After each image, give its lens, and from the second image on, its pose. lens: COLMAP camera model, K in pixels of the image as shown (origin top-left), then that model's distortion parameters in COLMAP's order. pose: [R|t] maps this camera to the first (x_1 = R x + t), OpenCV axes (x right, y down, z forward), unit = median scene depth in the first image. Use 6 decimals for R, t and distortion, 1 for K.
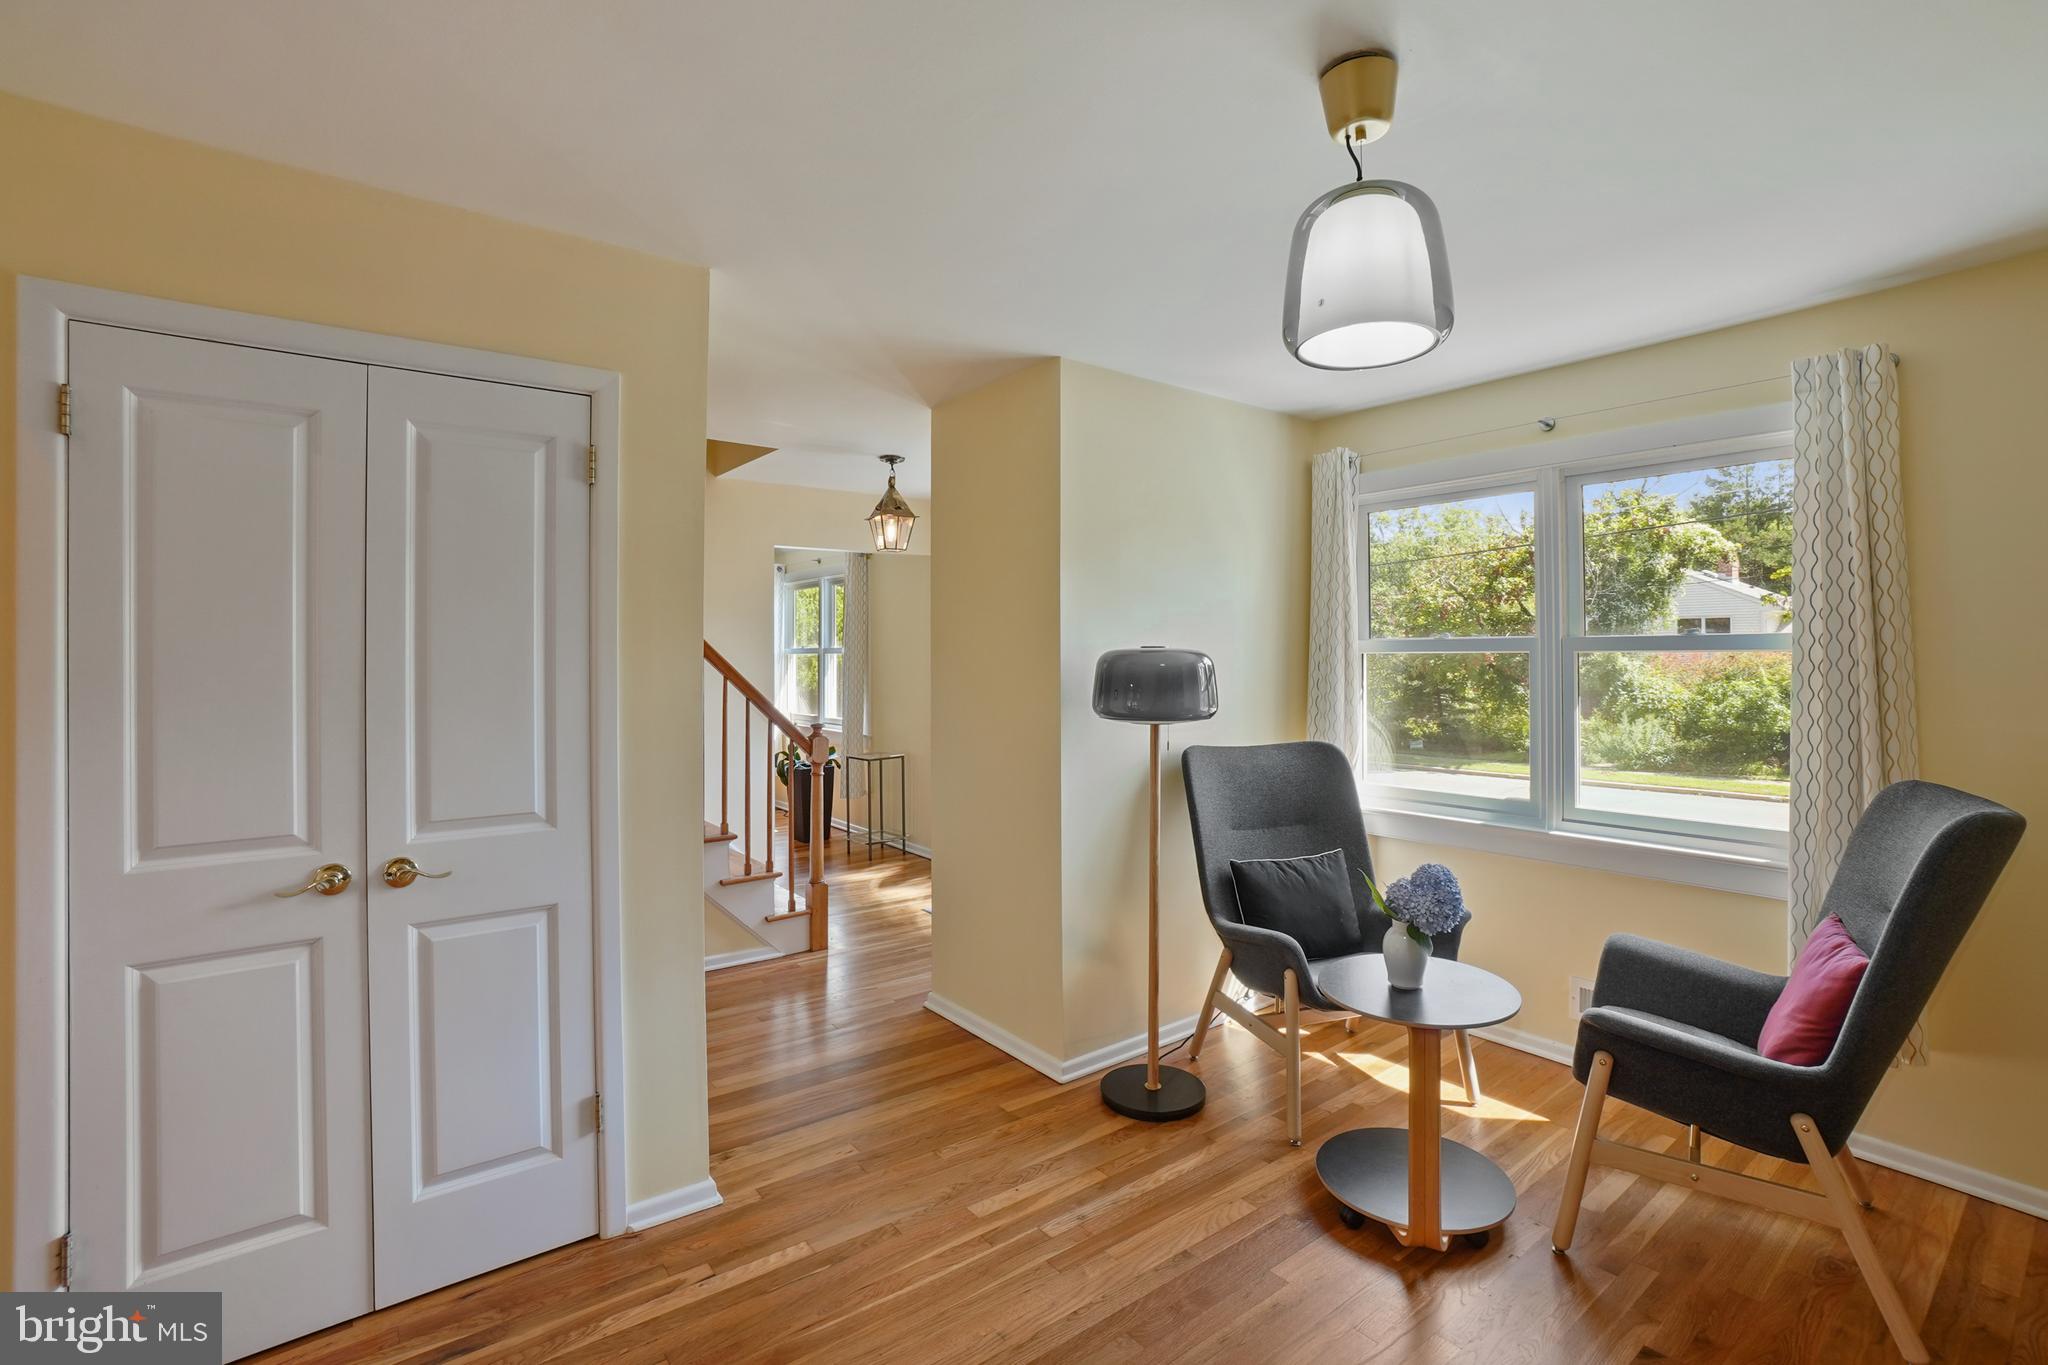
lens RADIAL K [[929.9, 0, 1023.9], [0, 929.9, 652.4], [0, 0, 1]] dist [-0.000020, -0.000026]
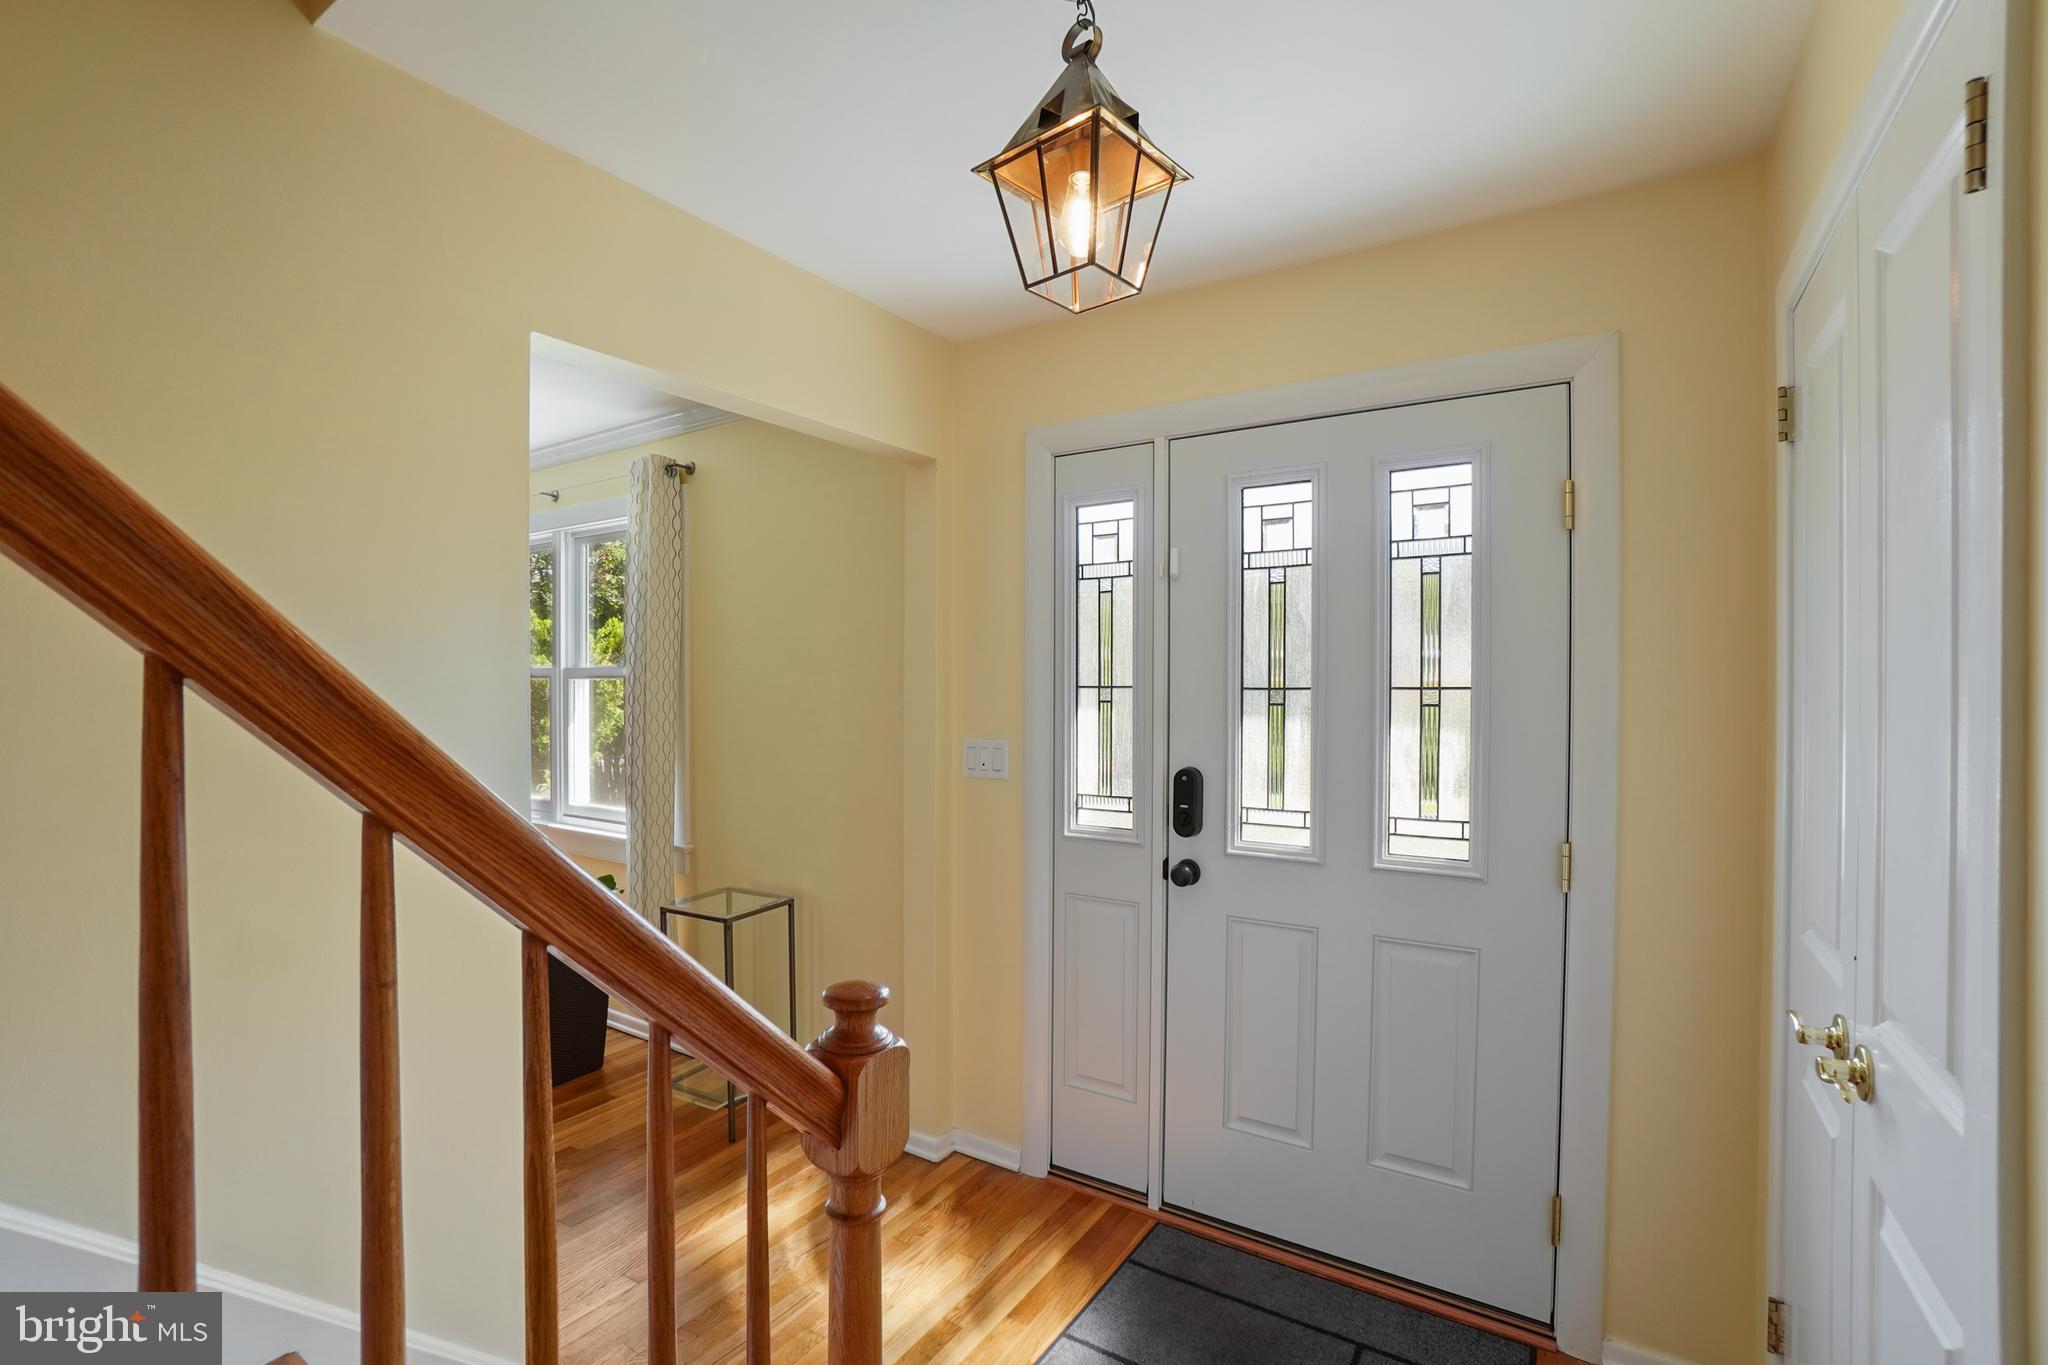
lens RADIAL K [[925.6, 0, 1024.0], [0, 925.6, 682.5], [0, 0, 1]] dist [-0.000367, -0.000032]
pose [[0.940247, 0.003201, 0.340478, -0.249322], [-0.004139, 0.999989, 0.002029, 0.003926], [-0.340468, -0.003317, 0.940250, 0.750576]]
